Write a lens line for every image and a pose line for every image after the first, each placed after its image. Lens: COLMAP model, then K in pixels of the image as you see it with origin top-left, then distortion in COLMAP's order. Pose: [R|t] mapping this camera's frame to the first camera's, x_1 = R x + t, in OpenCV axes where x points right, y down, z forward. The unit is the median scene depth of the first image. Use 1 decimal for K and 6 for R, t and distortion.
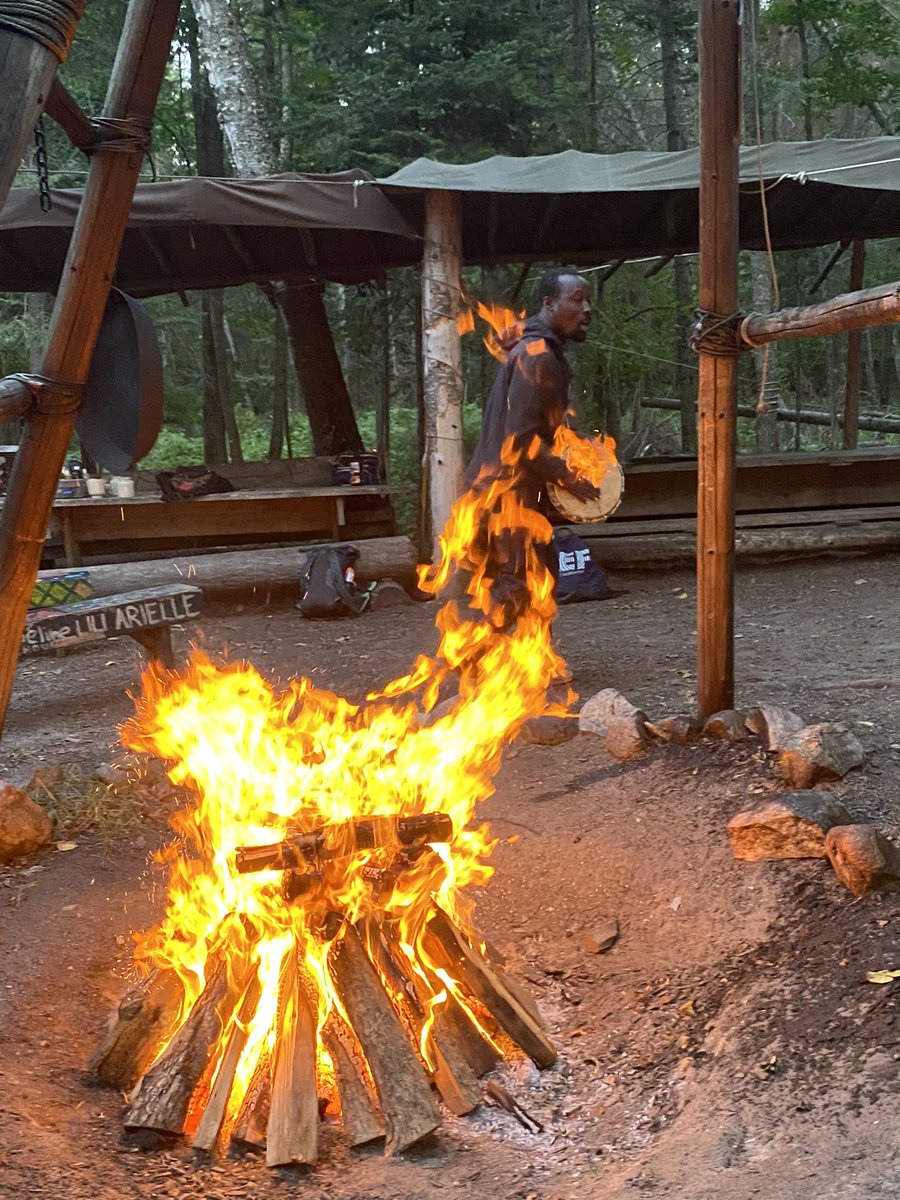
lens RADIAL K [[1263.8, 0, 474.5], [0, 1263.8, 589.5], [0, 0, 1]] dist [0.210075, -0.524043]
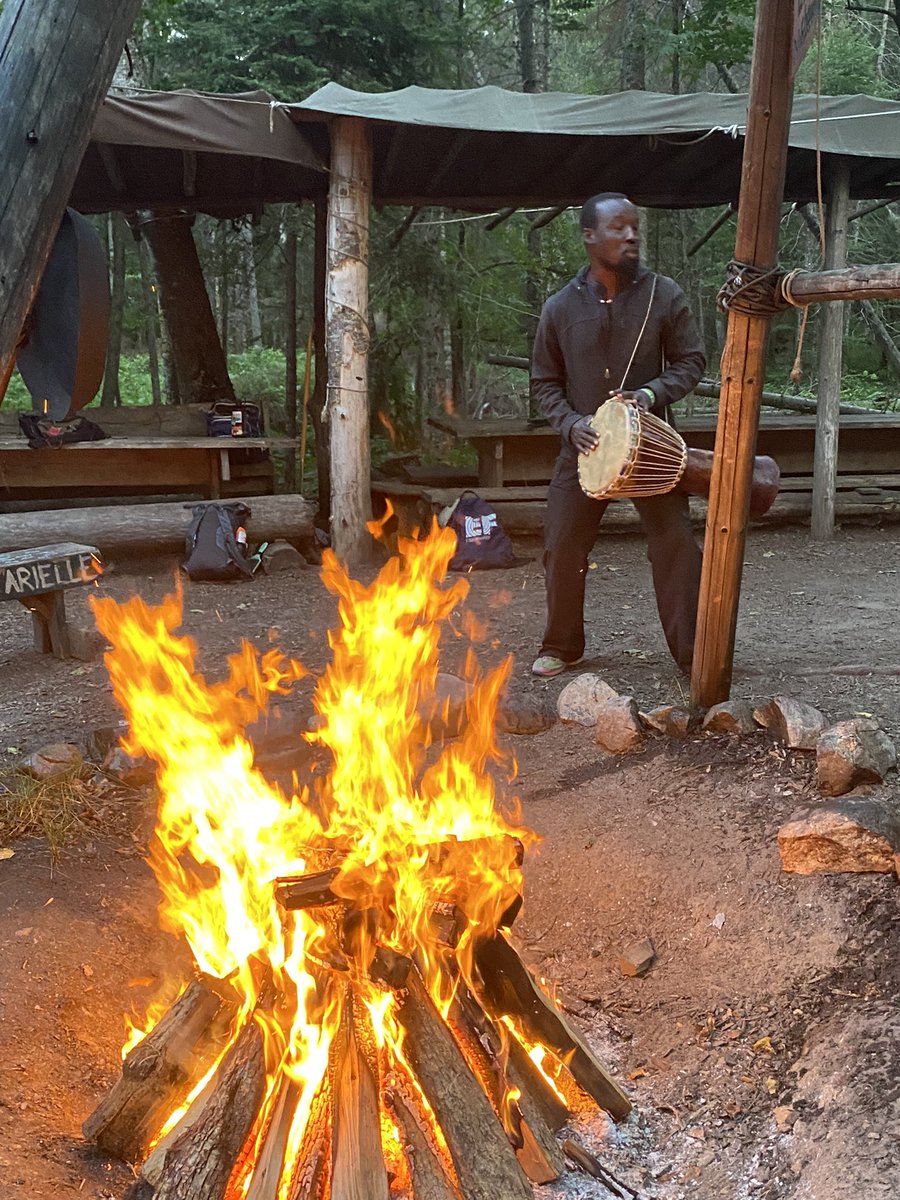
lens RADIAL K [[1270.2, 0, 450.0], [0, 1270.2, 600.0], [0, 0, 1]] dist [0.149374, -0.330541]
pose [[0.991729, 0.017297, 0.127177, -0.143070], [-0.022860, 0.998839, 0.042415, -0.015520], [-0.126296, -0.044971, 0.990973, 0.122890]]
